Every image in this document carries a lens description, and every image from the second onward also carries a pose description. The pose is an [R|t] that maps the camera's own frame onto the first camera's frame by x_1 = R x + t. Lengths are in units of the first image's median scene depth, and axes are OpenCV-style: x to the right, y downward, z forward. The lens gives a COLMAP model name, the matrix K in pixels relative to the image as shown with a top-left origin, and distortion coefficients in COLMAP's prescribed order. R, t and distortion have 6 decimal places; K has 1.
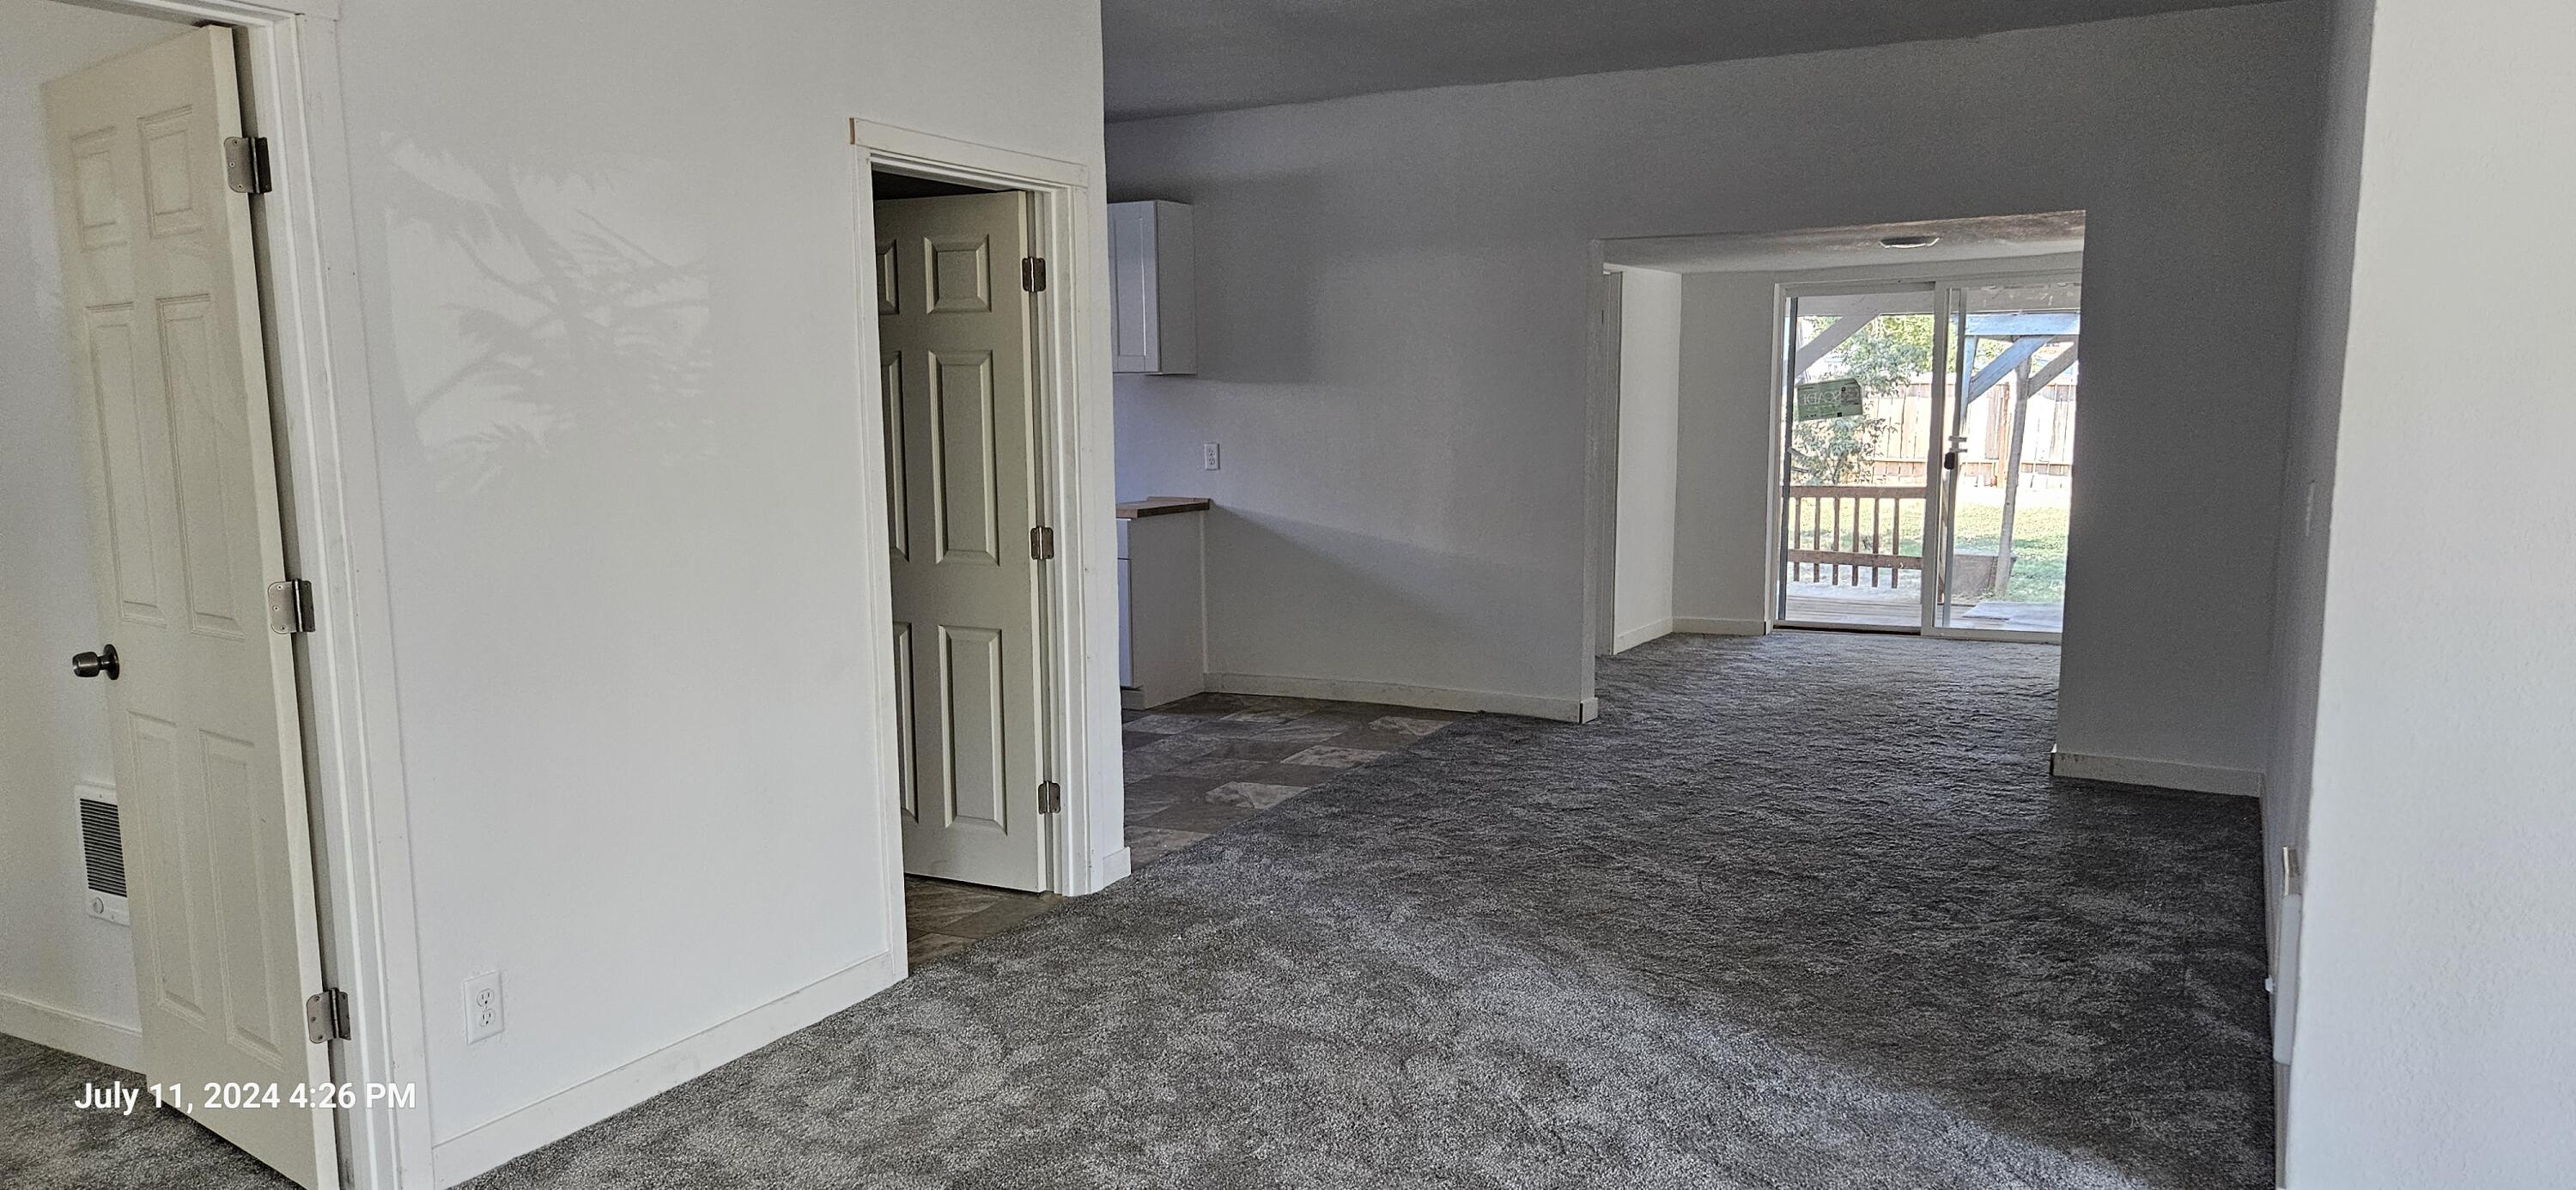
lens RADIAL K [[1696.0, 0, 1285.3], [0, 1696.0, 605.2], [0, 0, 1]] dist [0.059054, 0.000966]
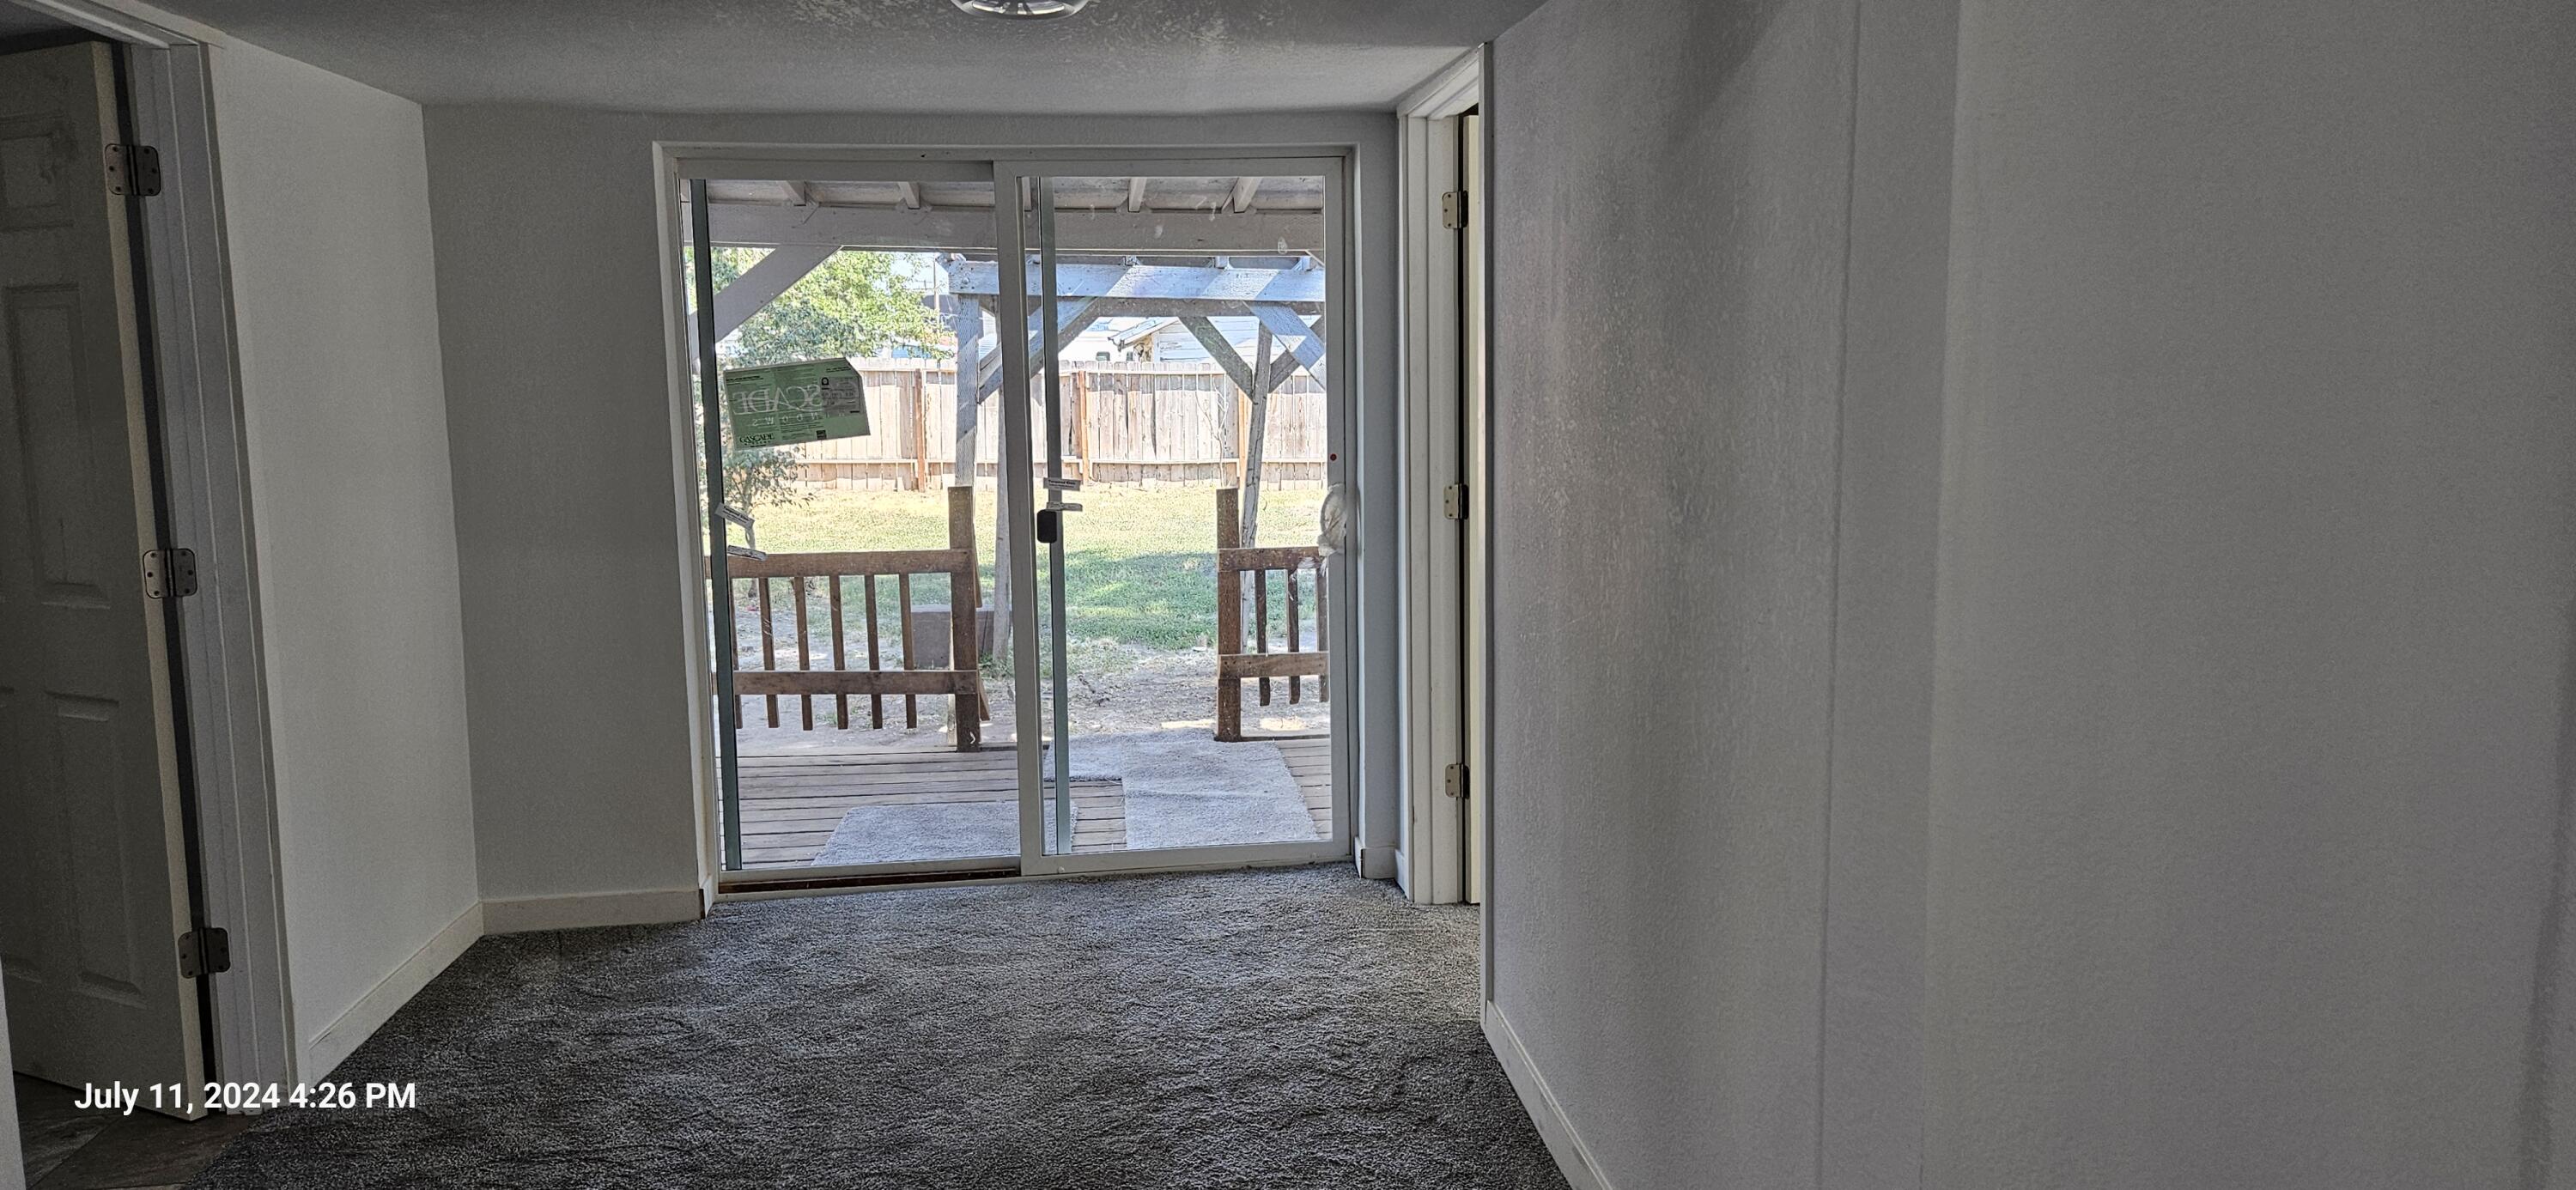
lens RADIAL K [[1696.0, 0, 1288.9], [0, 1696.0, 600.2], [0, 0, 1]] dist [0.059054, 0.000966]
pose [[0.803460, -0.076610, 0.590409, 0.141580], [0.074244, 0.996838, 0.028313, -0.067967], [-0.590712, 0.021086, 0.806607, 0.528629]]
